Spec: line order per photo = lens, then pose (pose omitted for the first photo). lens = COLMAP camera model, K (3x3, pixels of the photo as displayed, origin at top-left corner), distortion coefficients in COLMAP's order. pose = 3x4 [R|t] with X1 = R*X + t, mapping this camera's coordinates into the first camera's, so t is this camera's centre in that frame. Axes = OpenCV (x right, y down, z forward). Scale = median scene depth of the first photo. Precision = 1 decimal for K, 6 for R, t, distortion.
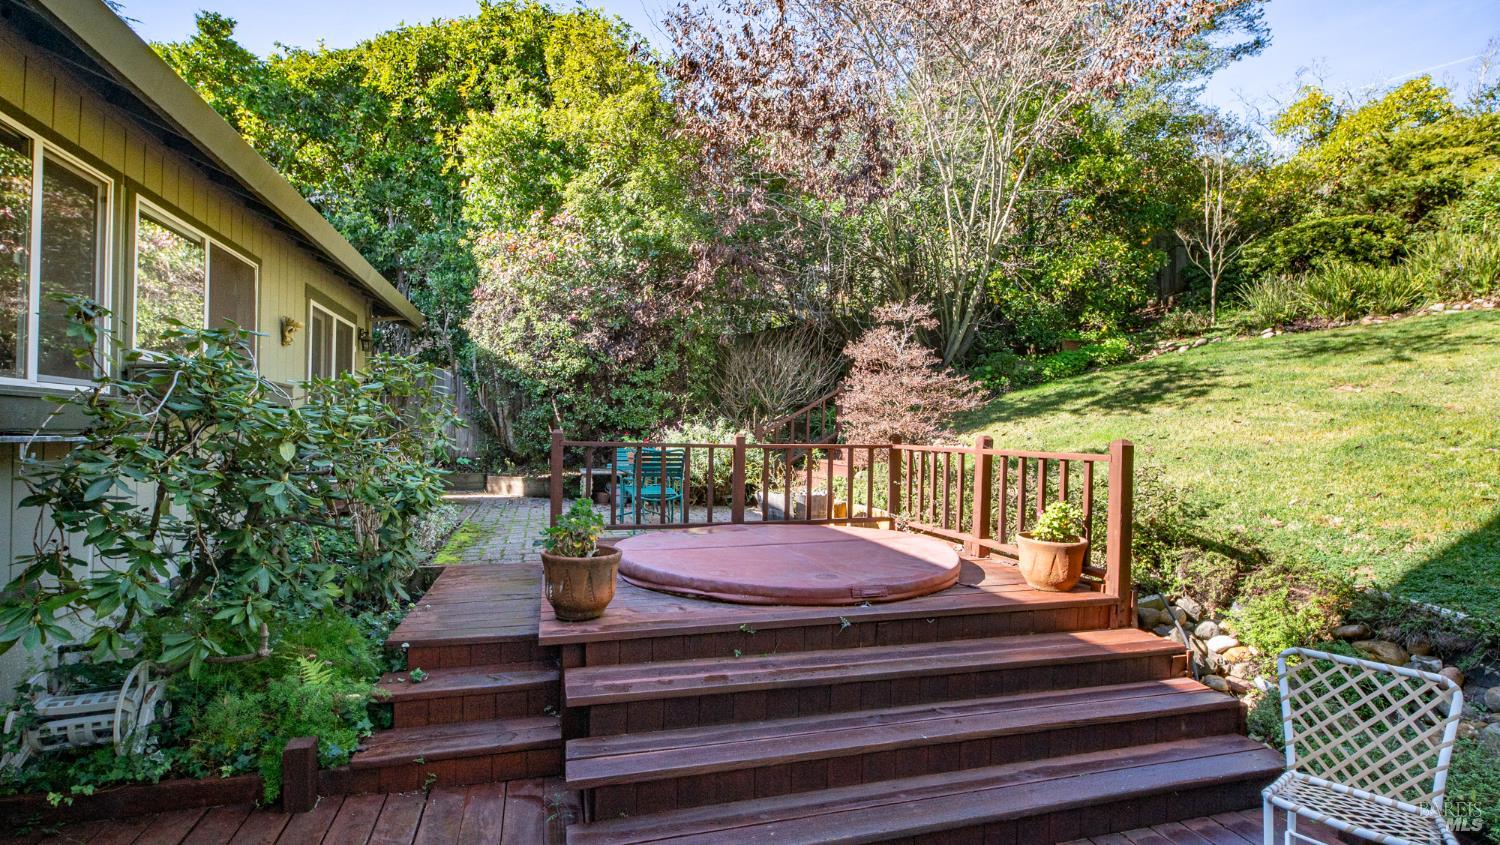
lens RADIAL K [[671.3, 0, 746.2], [0, 671.3, 433.3], [0, 0, 1]] dist [0.001111, -0.000656]
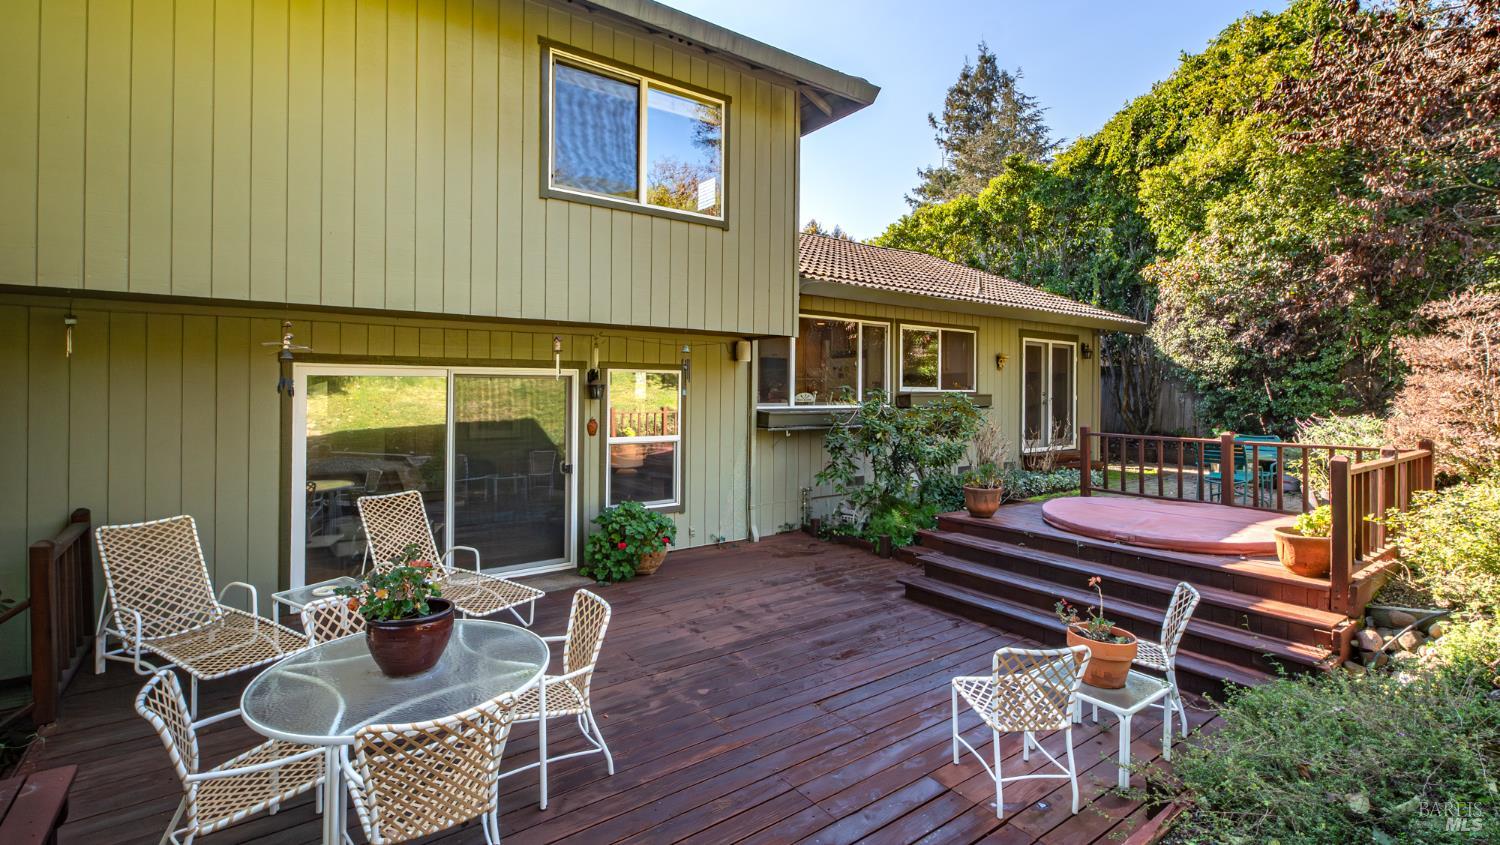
lens RADIAL K [[682.7, 0, 740.2], [0, 682.7, 387.3], [0, 0, 1]] dist [0.003186, -0.000442]
pose [[0.327989, -0.019057, -0.944489, 0.576901], [-0.000414, 0.999794, -0.020317, -0.036034], [0.944681, 0.007055, 0.327913, -0.165317]]
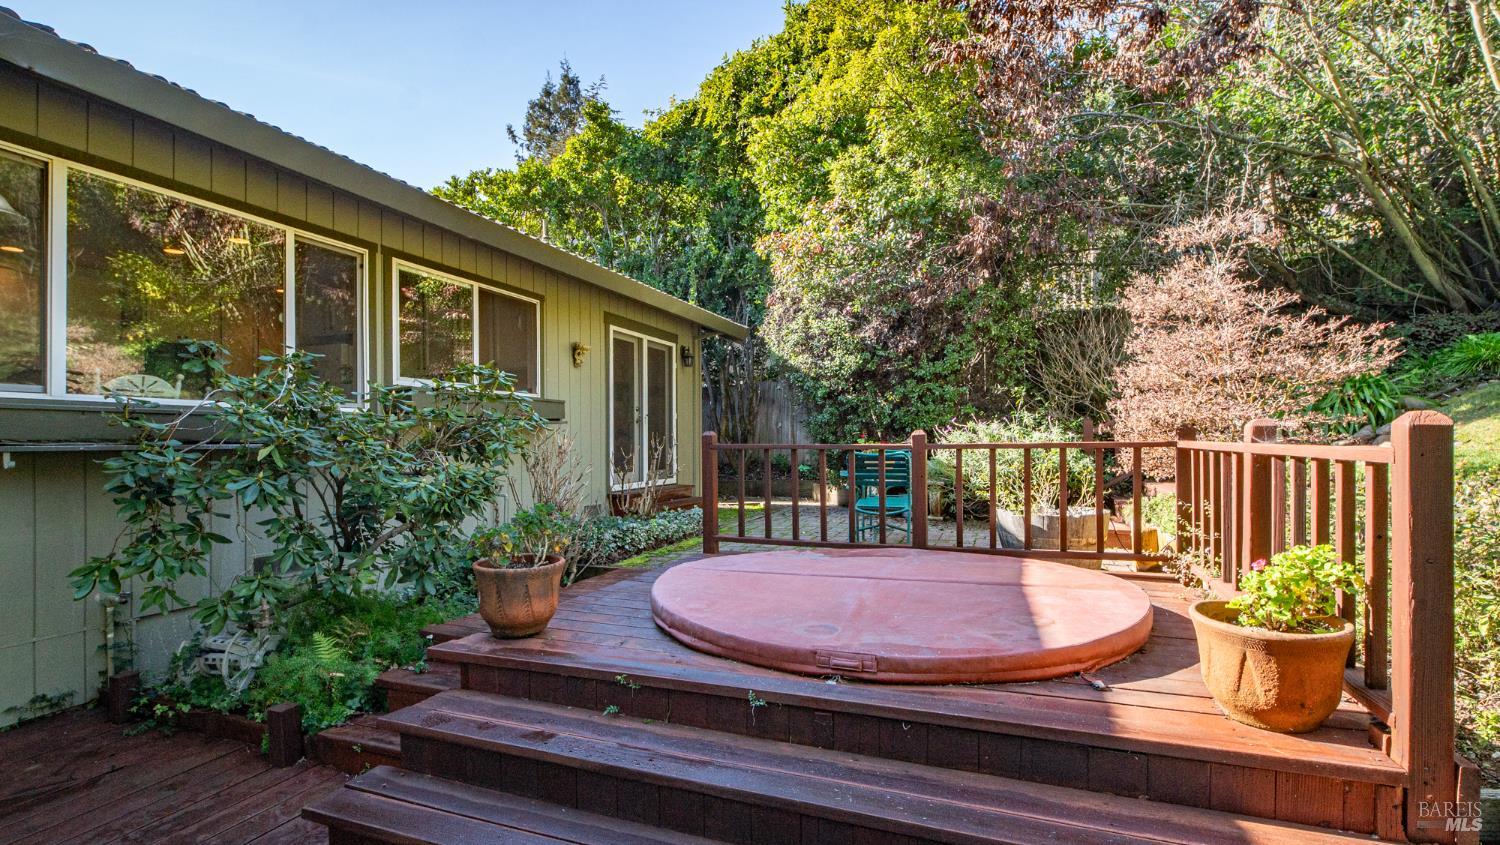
lens RADIAL K [[703.2, 0, 743.7], [0, 703.2, 440.1], [0, 0, 1]] dist [0.002722, 0.000035]
pose [[0.791605, -0.022505, -0.610618, 0.210739], [0.020636, 0.999736, -0.010093, 0.010222], [0.610684, -0.004611, 0.791861, 0.159261]]
